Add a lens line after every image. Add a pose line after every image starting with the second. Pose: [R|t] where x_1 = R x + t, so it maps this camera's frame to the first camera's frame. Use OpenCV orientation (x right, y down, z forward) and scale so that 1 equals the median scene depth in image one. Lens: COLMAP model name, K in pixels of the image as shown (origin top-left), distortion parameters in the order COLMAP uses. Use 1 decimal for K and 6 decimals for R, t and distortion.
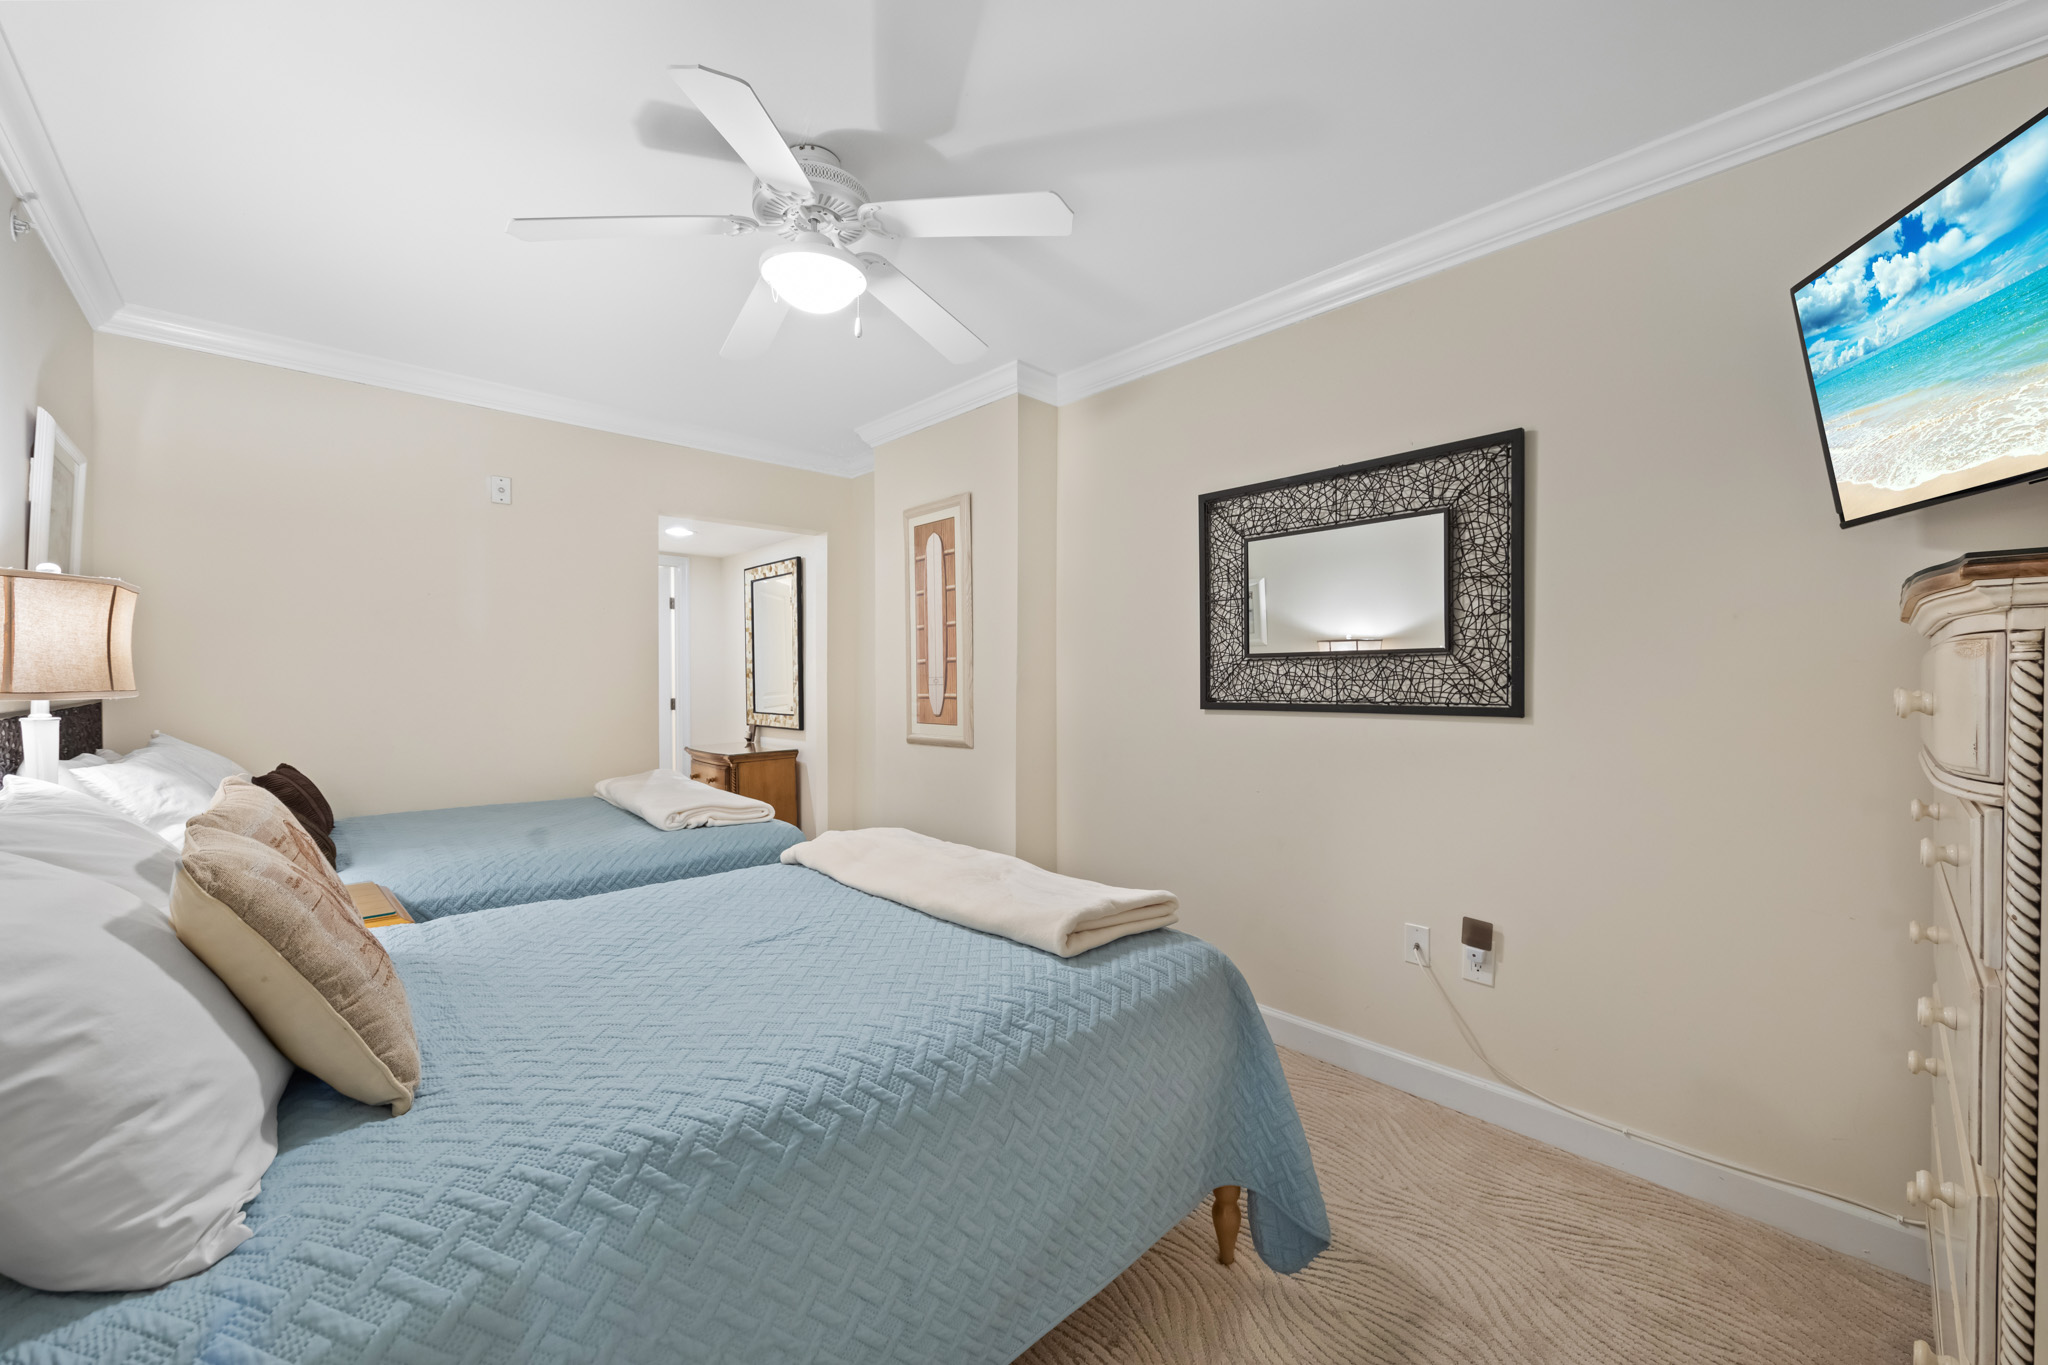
lens RADIAL K [[818.6, 0, 1017.4], [0, 818.6, 682.4], [0, 0, 1]] dist [-0.000181, -0.000588]
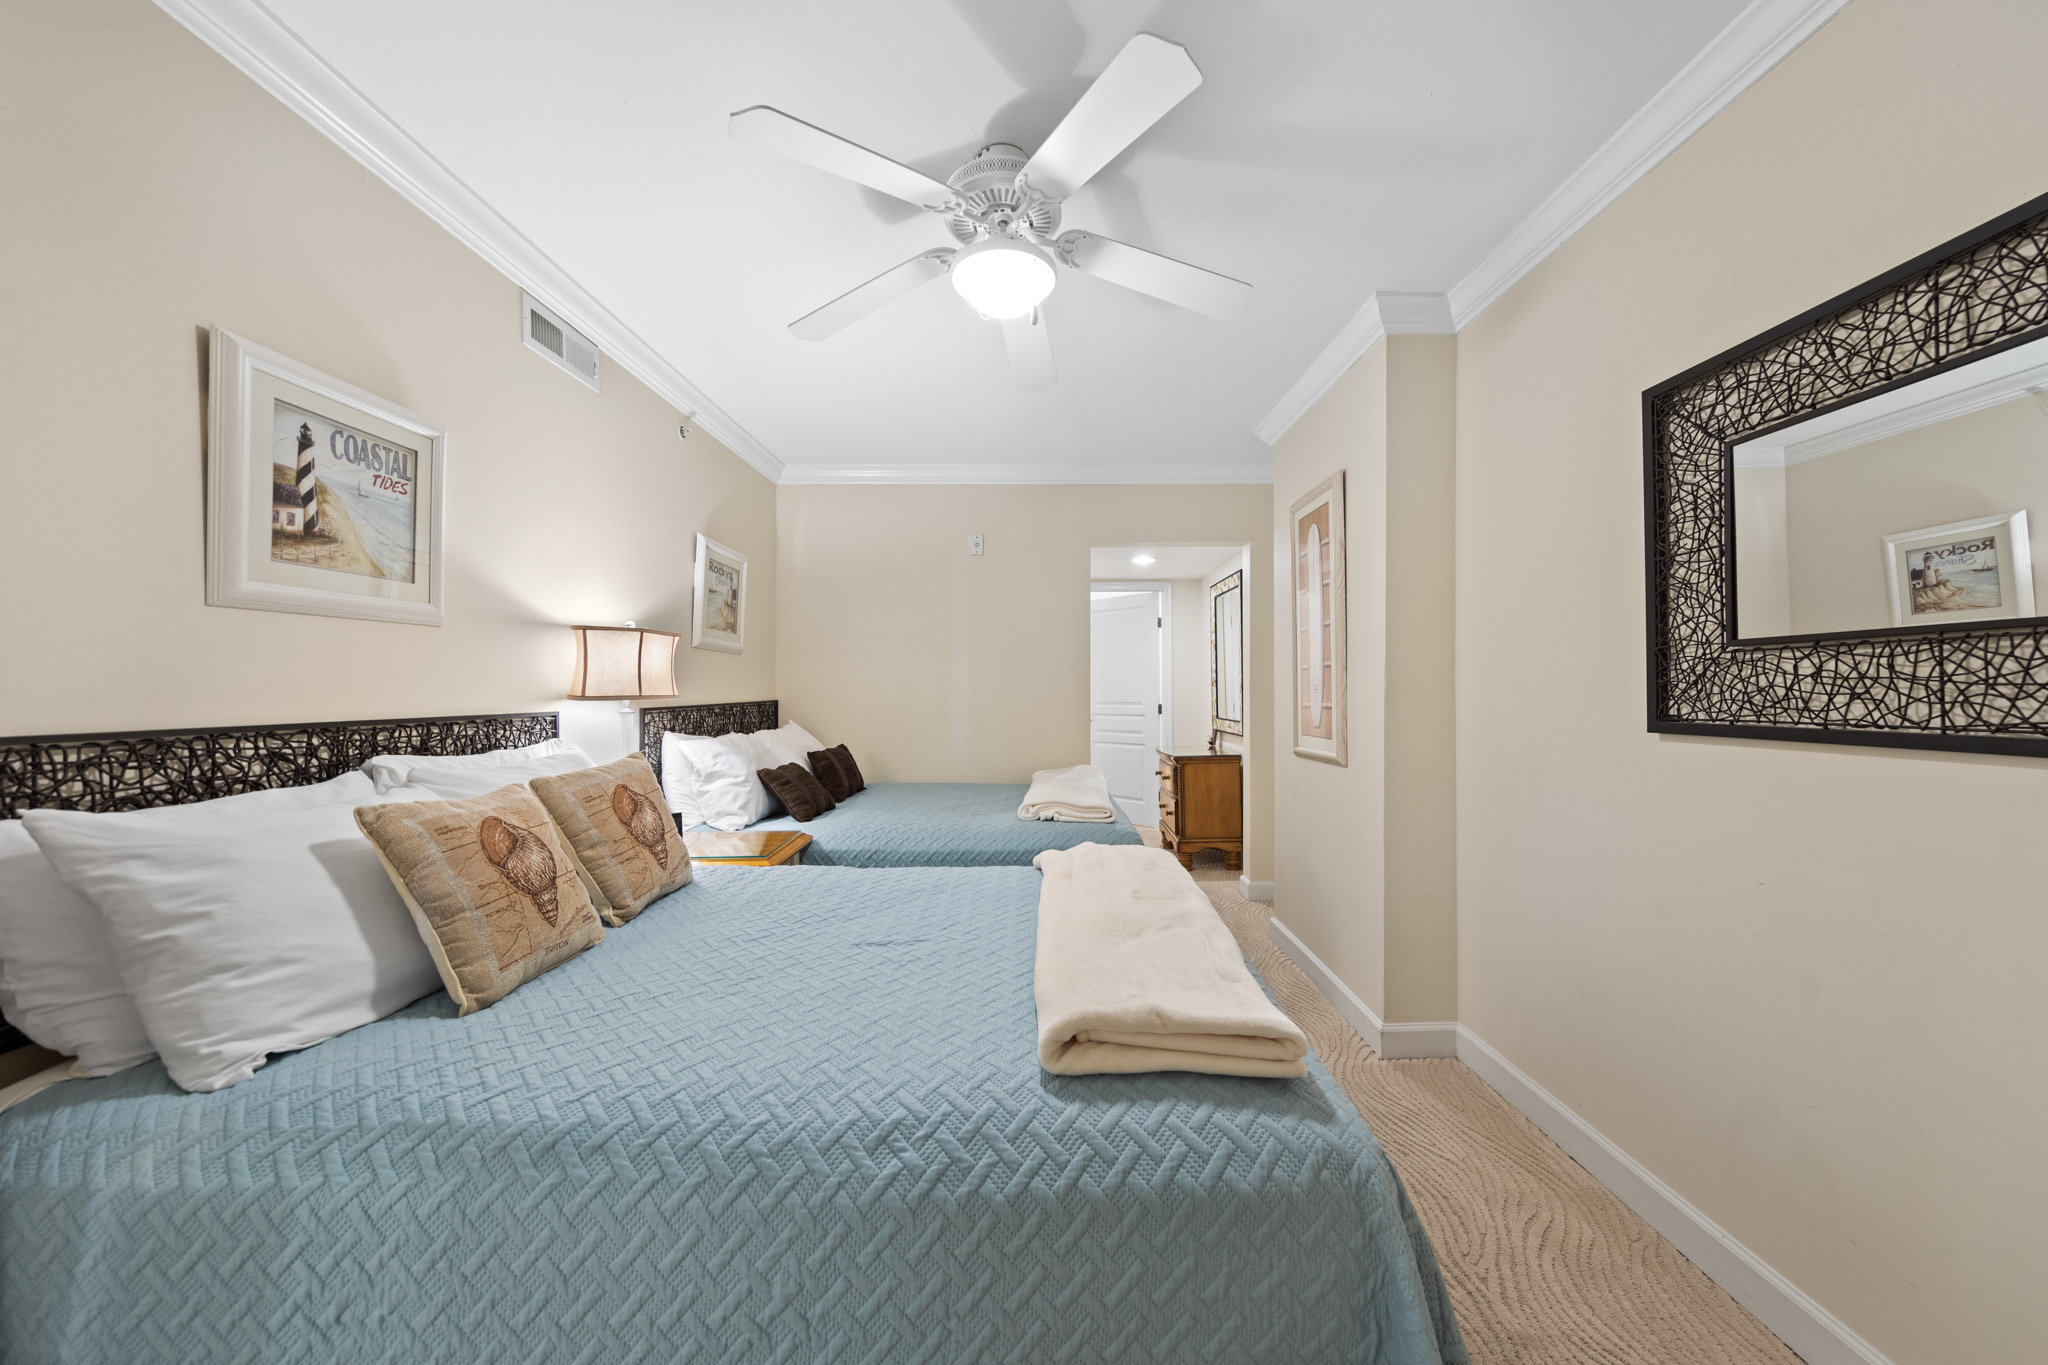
lens RADIAL K [[701.7, 0, 1034.7], [0, 701.7, 684.6], [0, 0, 1]] dist [0.004123, -0.000092]
pose [[0.728005, -0.006540, -0.685540, 0.276015], [0.000617, 0.999960, -0.008884, 0.000763], [0.685571, 0.006045, 0.727980, 0.316111]]
